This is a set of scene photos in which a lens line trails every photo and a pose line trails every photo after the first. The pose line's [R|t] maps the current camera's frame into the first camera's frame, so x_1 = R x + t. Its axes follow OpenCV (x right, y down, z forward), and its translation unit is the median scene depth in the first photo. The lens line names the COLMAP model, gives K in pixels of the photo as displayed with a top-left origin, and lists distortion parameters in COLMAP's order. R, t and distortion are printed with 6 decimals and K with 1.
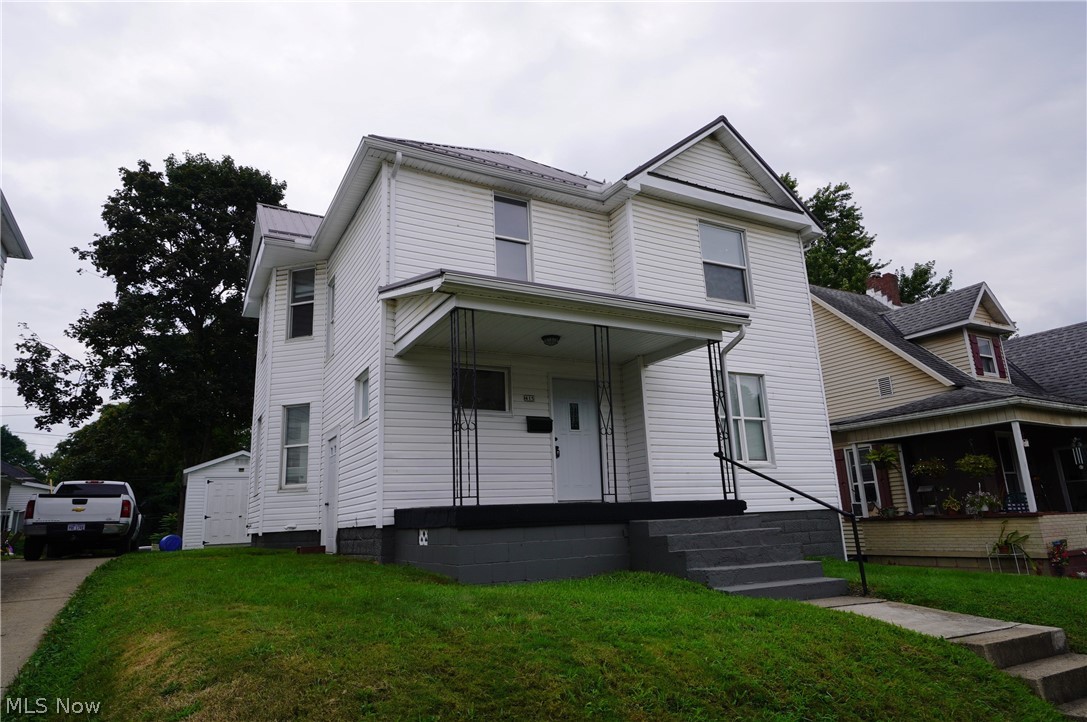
lens RADIAL K [[663.0, 0, 546.9], [0, 663.0, 358.2], [0, 0, 1]] dist [0.007565, -0.008066]
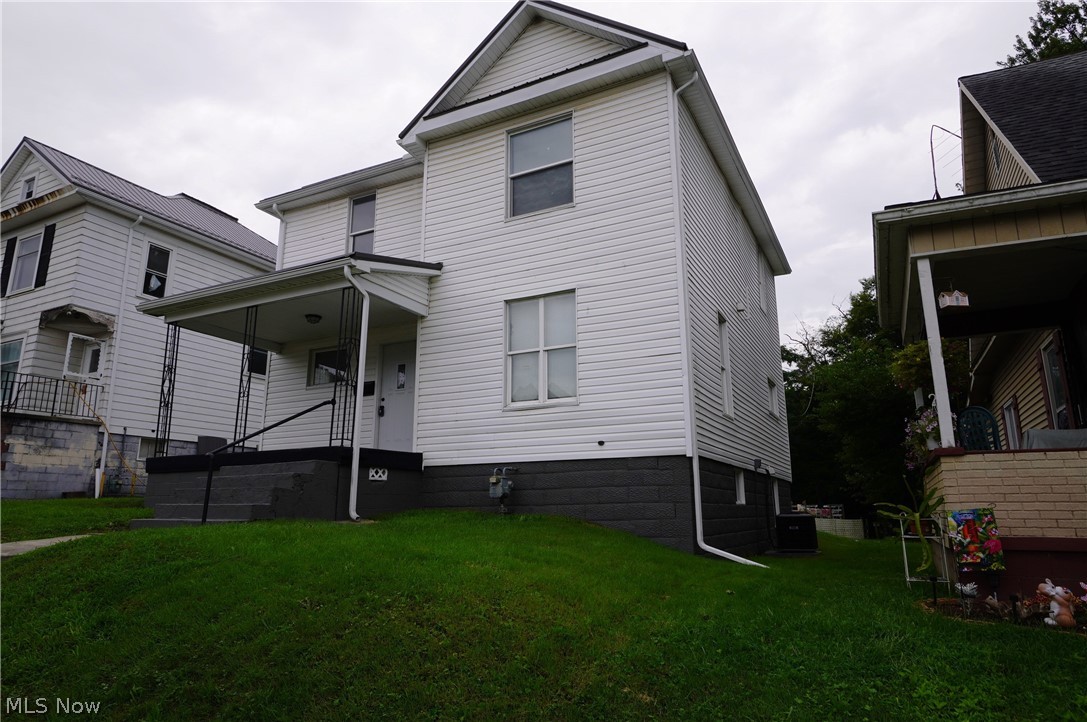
lens RADIAL K [[663.0, 0, 548.7], [0, 663.0, 360.0], [0, 0, 1]] dist [0.007565, -0.008066]
pose [[0.561947, -0.145767, -0.814228, 0.984685], [0.181105, 0.982149, -0.050837, 0.149089], [0.807104, -0.118893, 0.578315, 0.535903]]
